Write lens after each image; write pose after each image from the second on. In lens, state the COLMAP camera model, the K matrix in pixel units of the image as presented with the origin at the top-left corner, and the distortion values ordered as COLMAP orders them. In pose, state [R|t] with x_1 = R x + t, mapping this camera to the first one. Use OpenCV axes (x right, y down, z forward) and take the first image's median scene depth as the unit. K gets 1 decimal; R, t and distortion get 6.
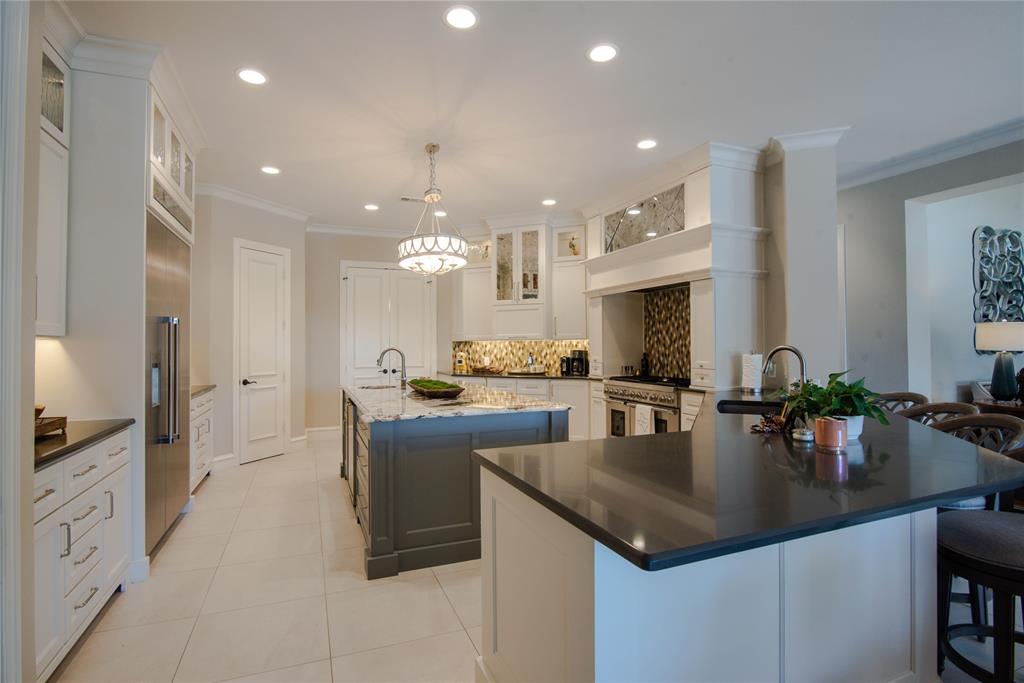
lens RADIAL K [[502.2, 0, 510.7], [0, 502.2, 338.9], [0, 0, 1]] dist [-0.019969, -0.001593]
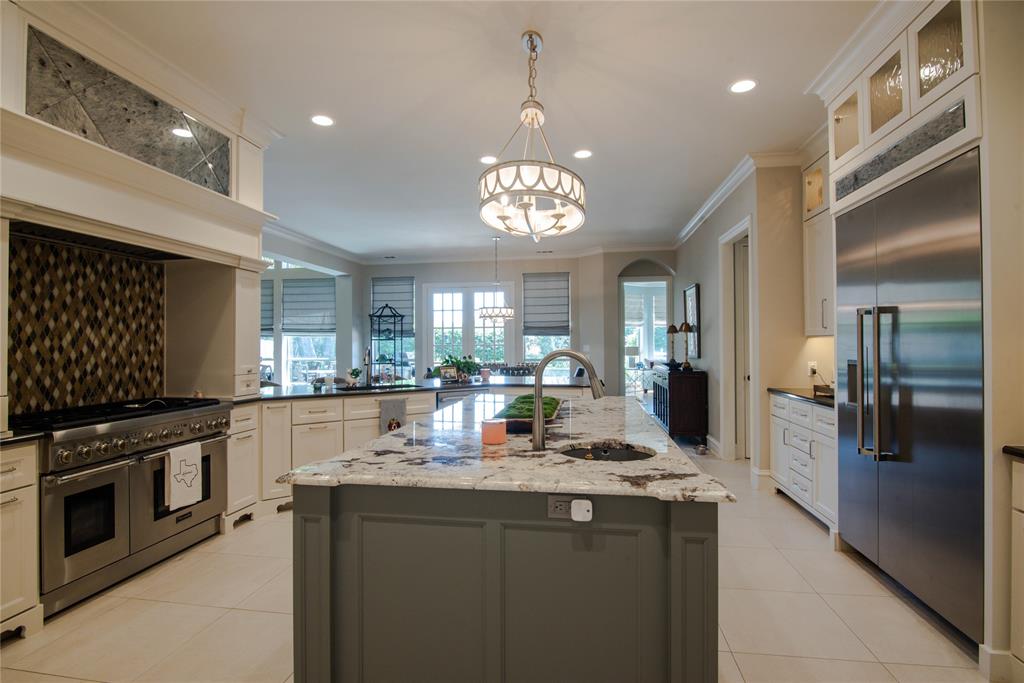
lens RADIAL K [[502.2, 0, 511.2], [0, 502.2, 340.6], [0, 0, 1]] dist [-0.019969, -0.001593]
pose [[-0.852344, 0.011820, 0.522848, -0.354862], [0.003162, 0.999843, -0.017450, 0.014896], [-0.522972, -0.013220, -0.852247, 1.188799]]
